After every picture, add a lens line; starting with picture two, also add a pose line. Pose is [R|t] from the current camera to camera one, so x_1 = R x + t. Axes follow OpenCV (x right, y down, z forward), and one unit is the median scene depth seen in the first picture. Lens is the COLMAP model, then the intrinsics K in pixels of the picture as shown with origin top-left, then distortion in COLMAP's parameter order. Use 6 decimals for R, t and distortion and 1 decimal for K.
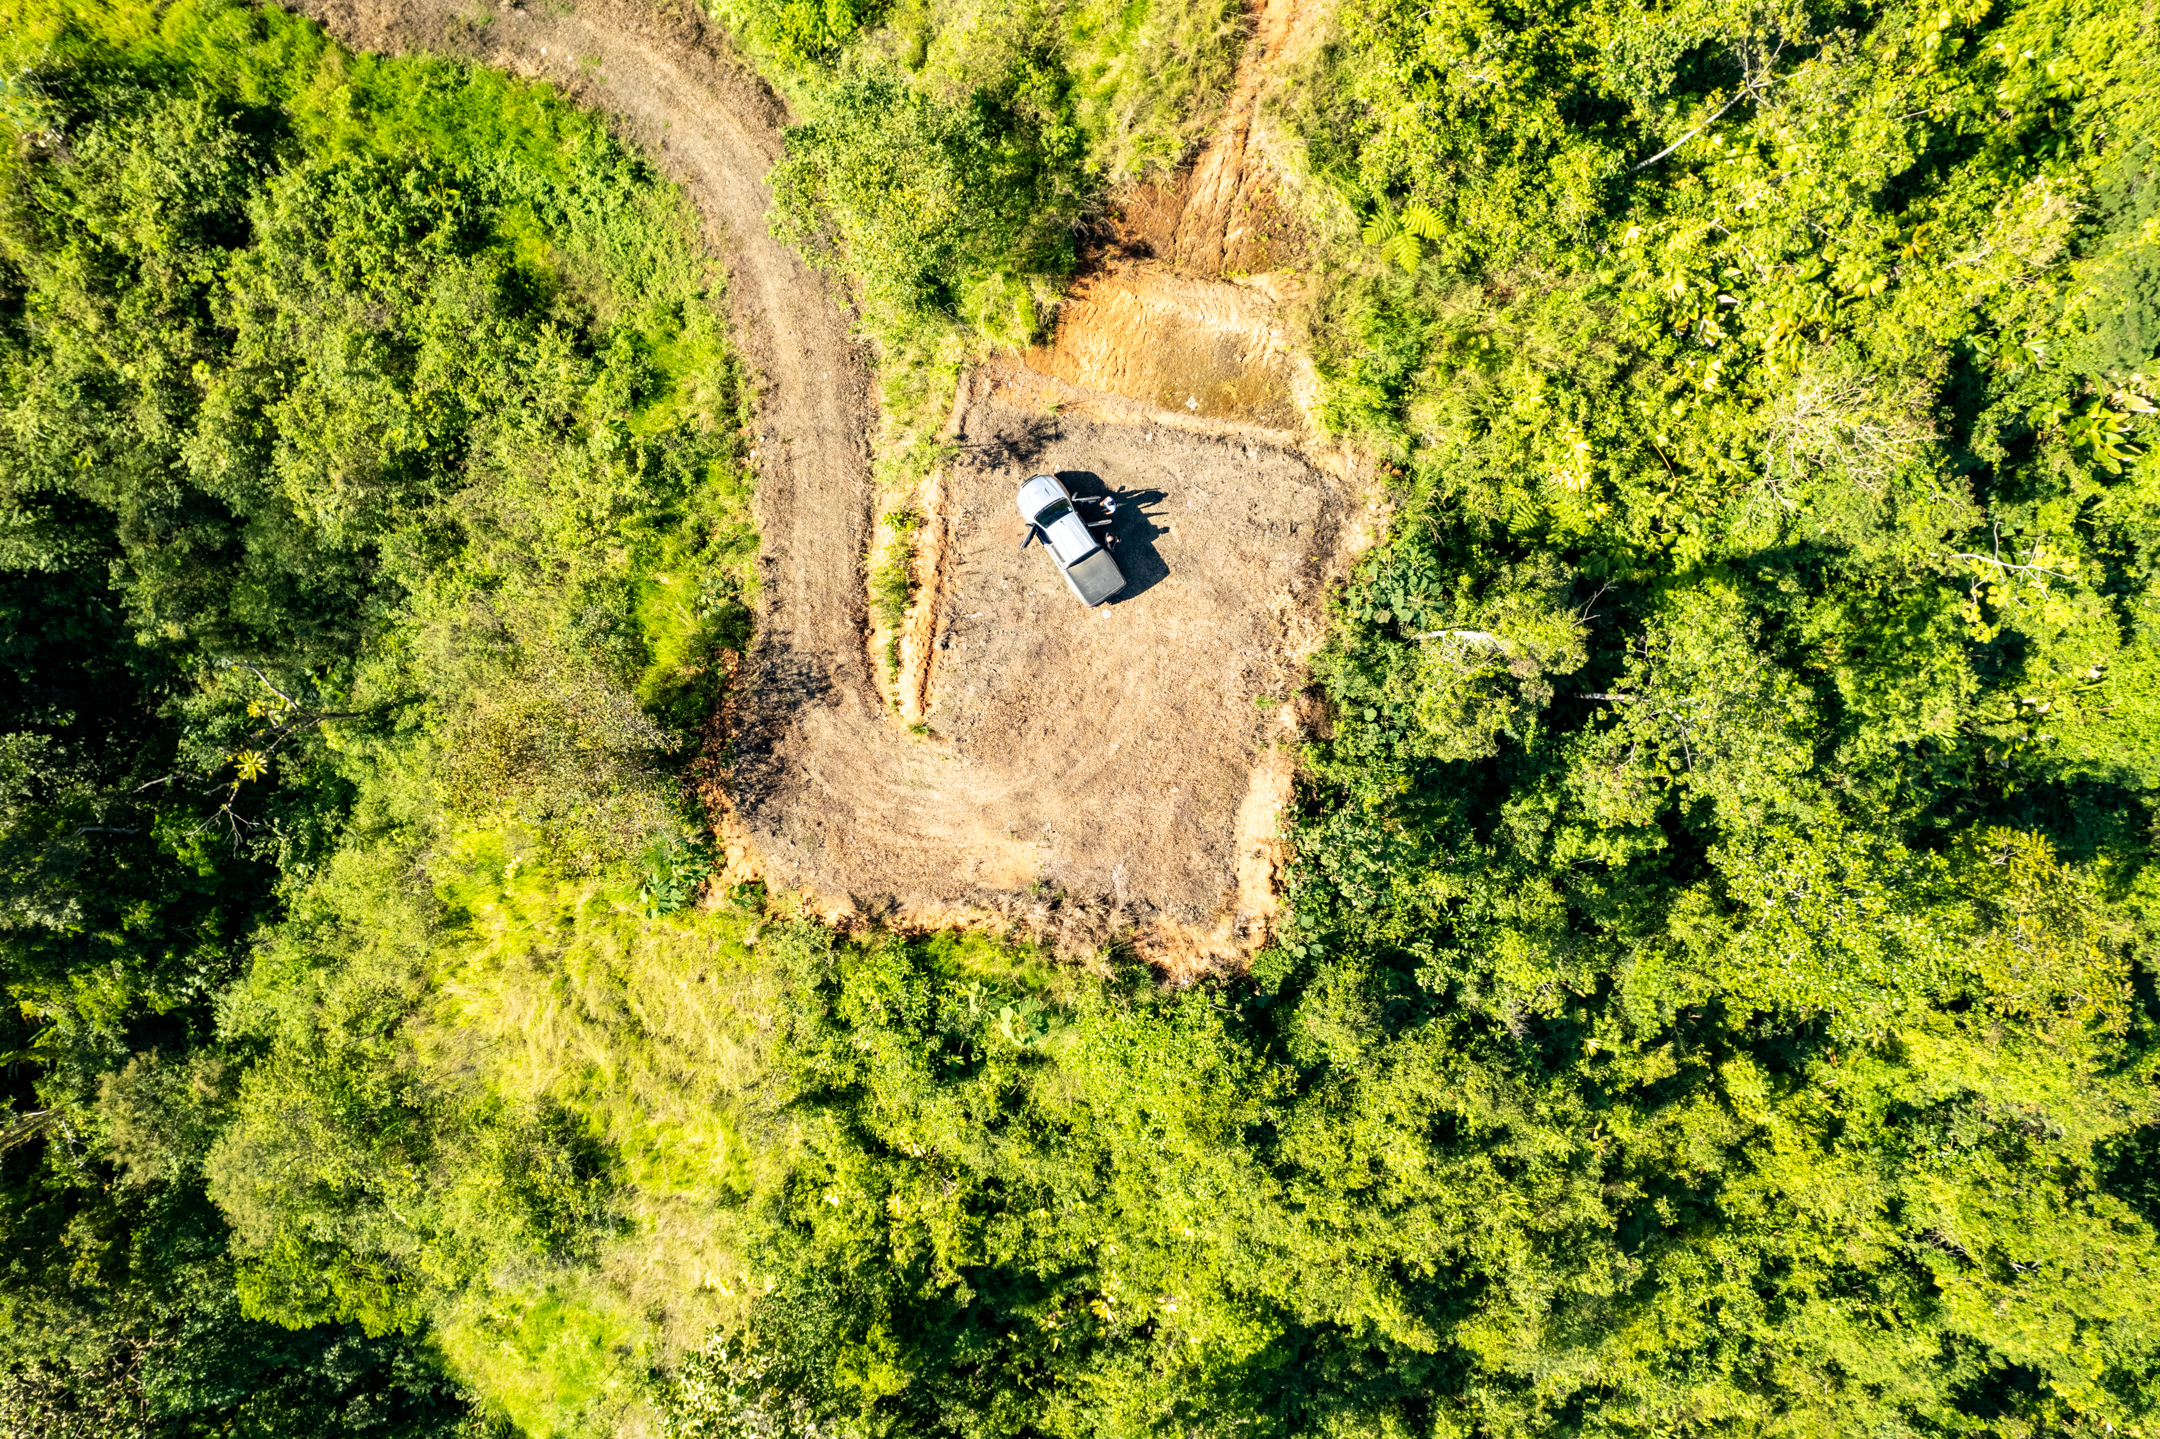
lens RADIAL K [[1377.4, 0, 1075.4], [0, 1377.4, 734.6], [0, 0, 1]] dist [-0.076338, 0.068504]
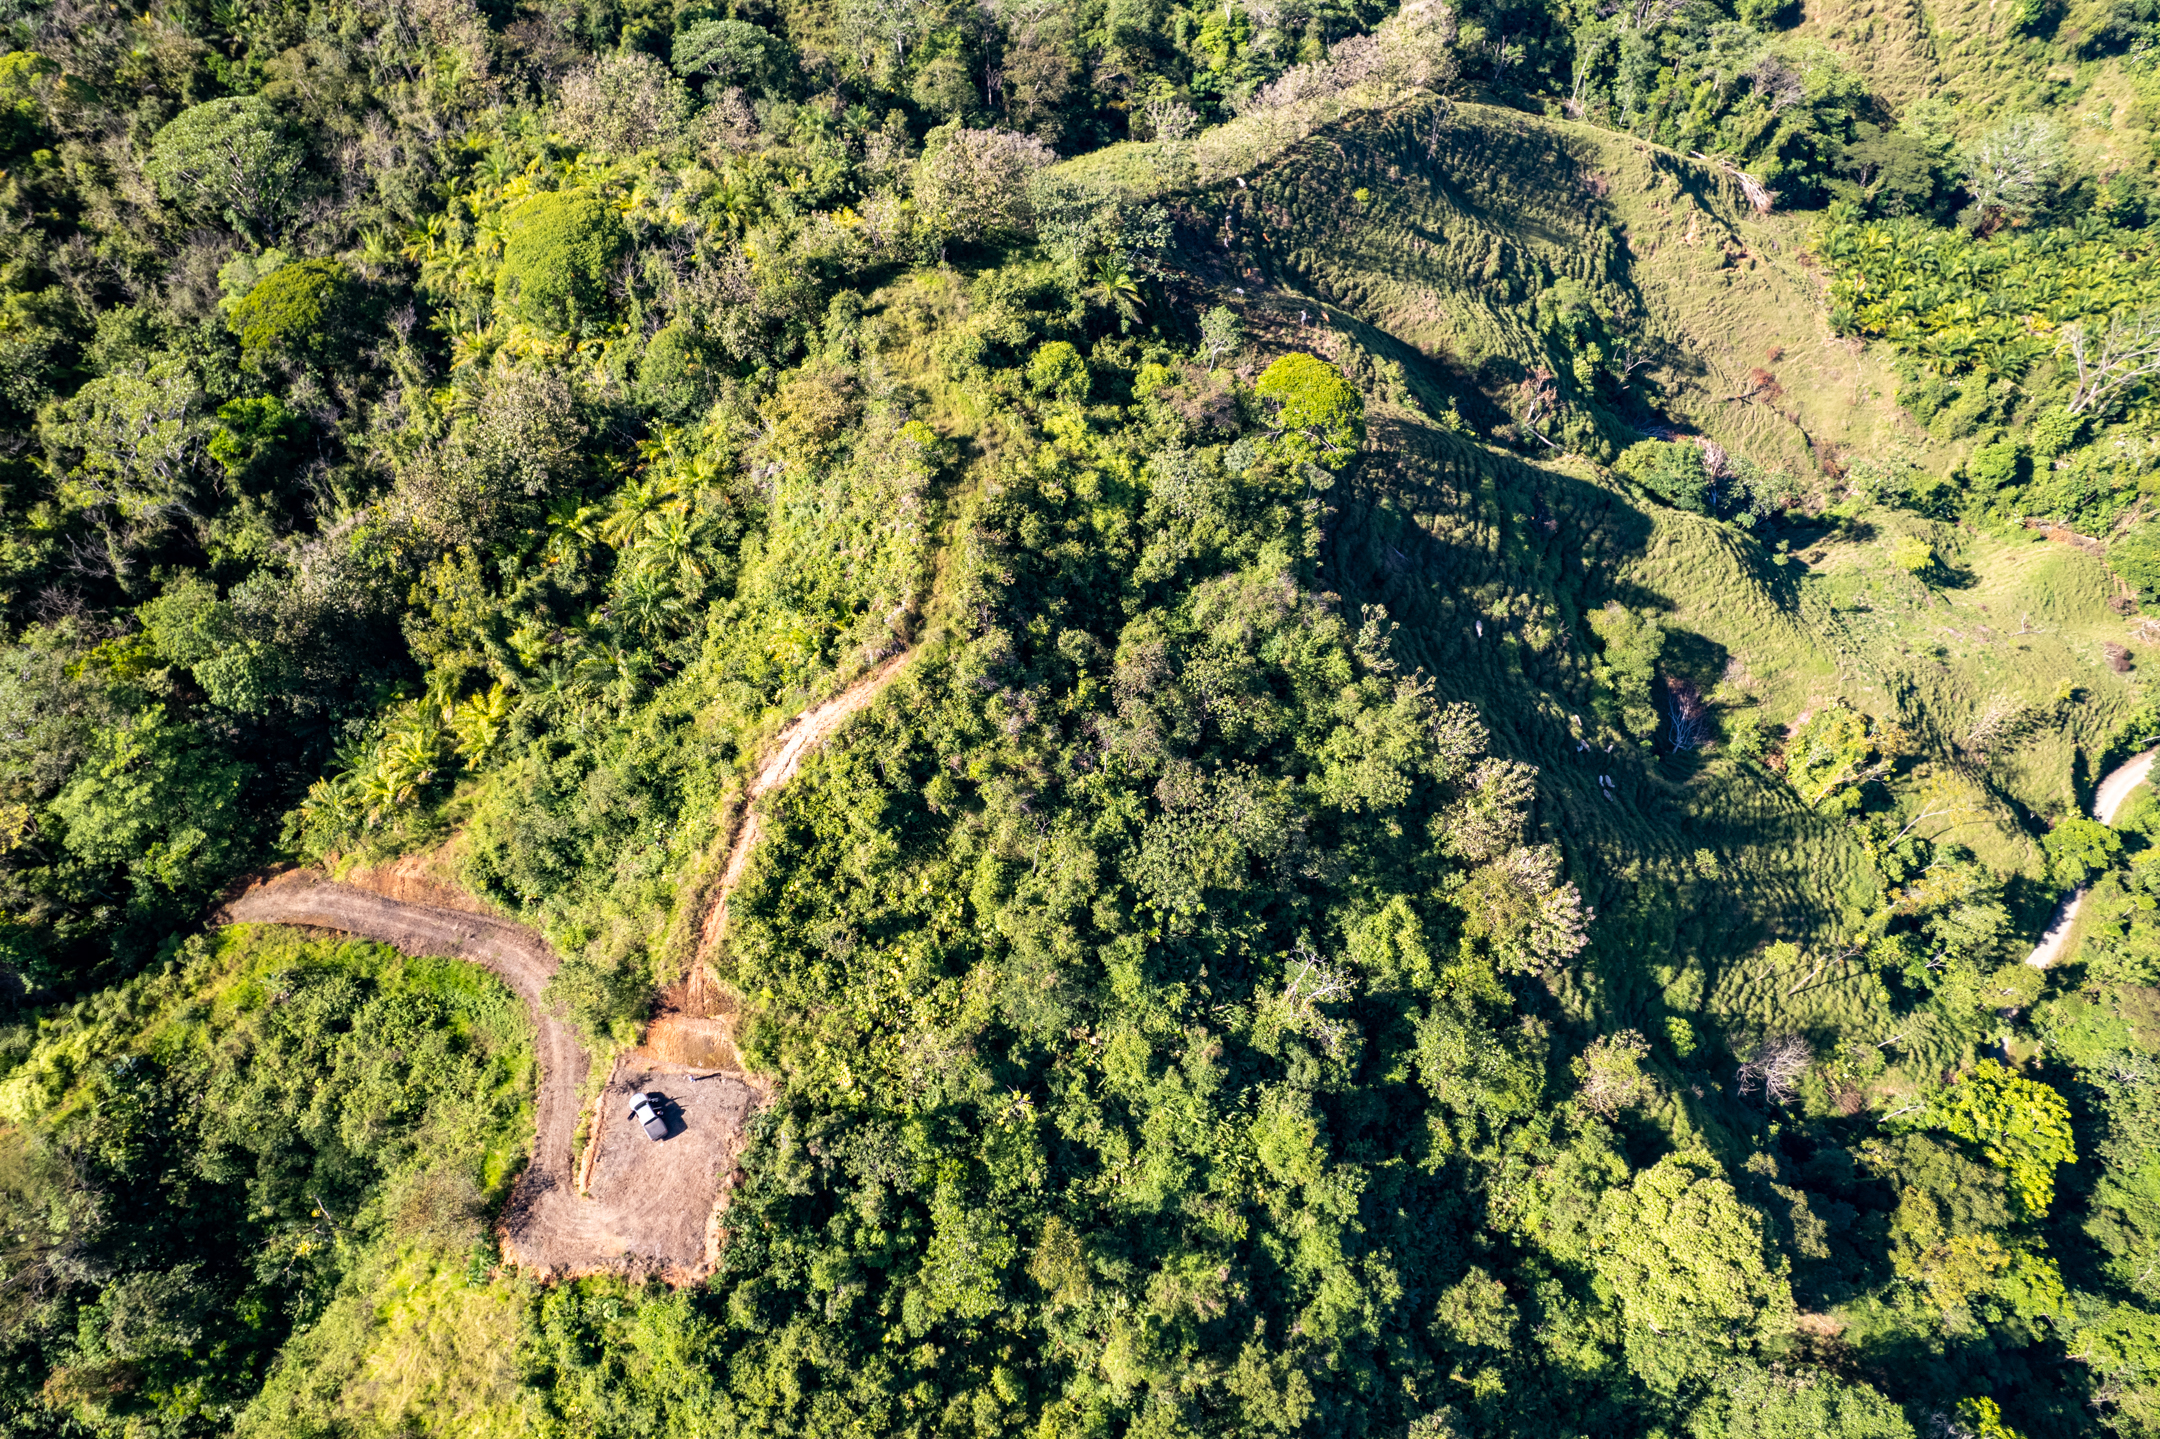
lens RADIAL K [[1377.4, 0, 1075.4], [0, 1377.4, 734.6], [0, 0, 1]] dist [-0.076338, 0.068504]
pose [[0.997524, -0.062747, 0.031753, 0.738642], [0.069930, 0.837349, -0.542177, 0.684393], [0.007432, 0.543056, 0.839664, -1.509857]]
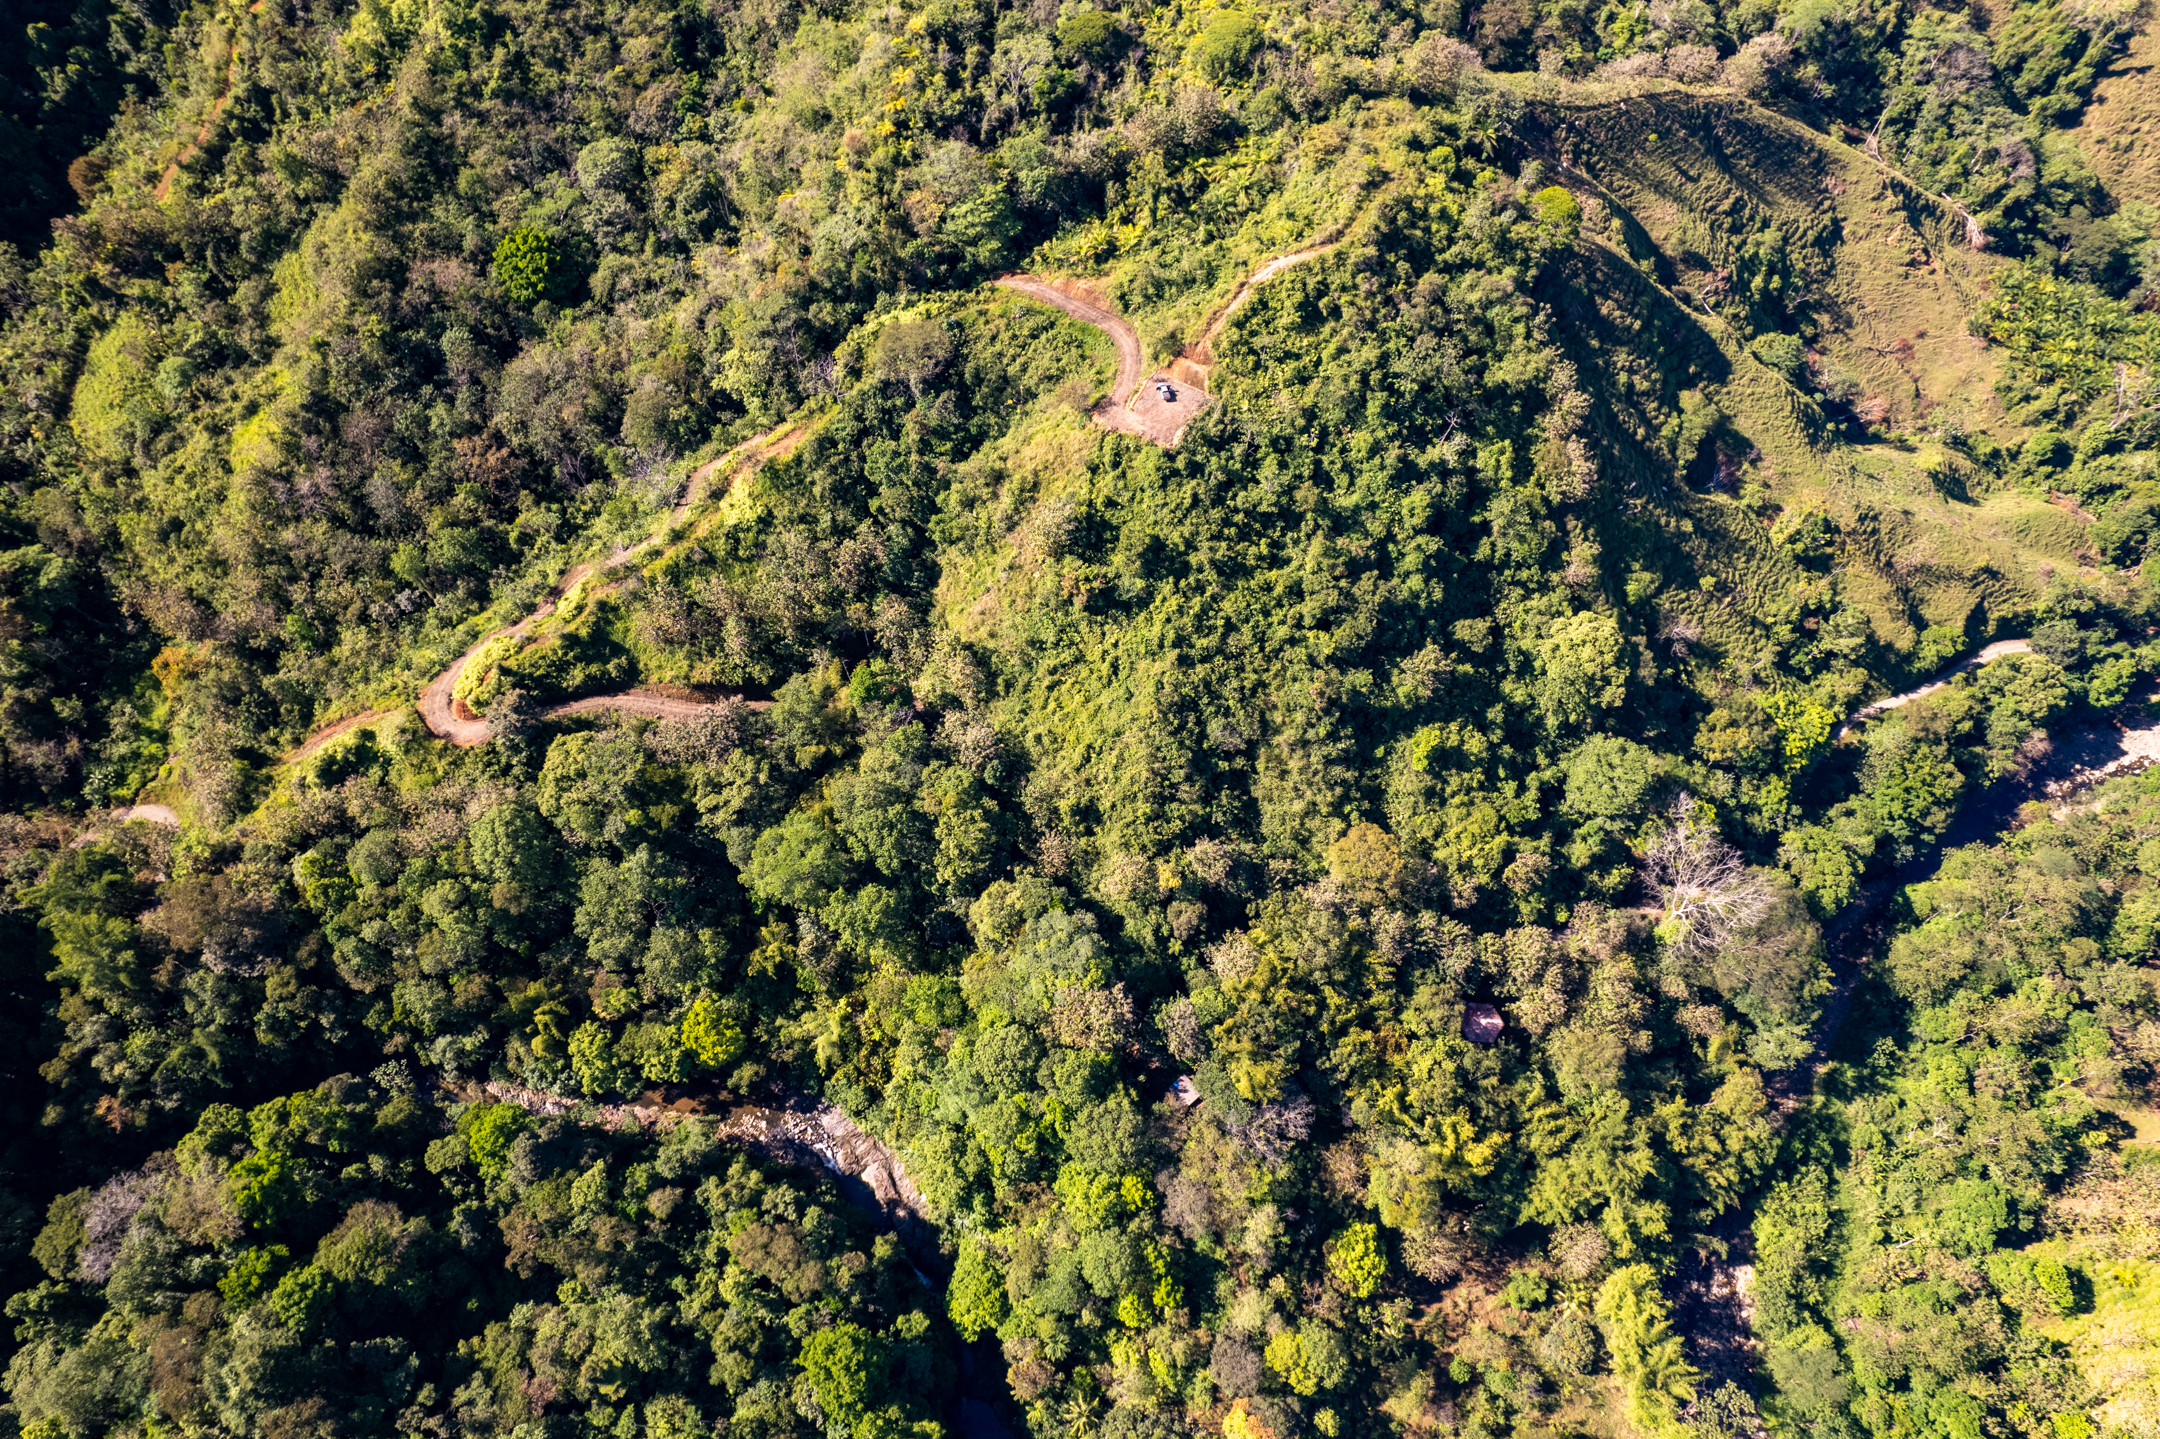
lens RADIAL K [[1377.4, 0, 1075.4], [0, 1377.4, 734.6], [0, 0, 1]] dist [-0.076338, 0.068504]
pose [[0.943758, 0.291717, -0.155634, 1.003673], [-0.330529, 0.820419, -0.466544, 4.026519], [-0.008414, 0.491746, 0.870698, -3.533705]]
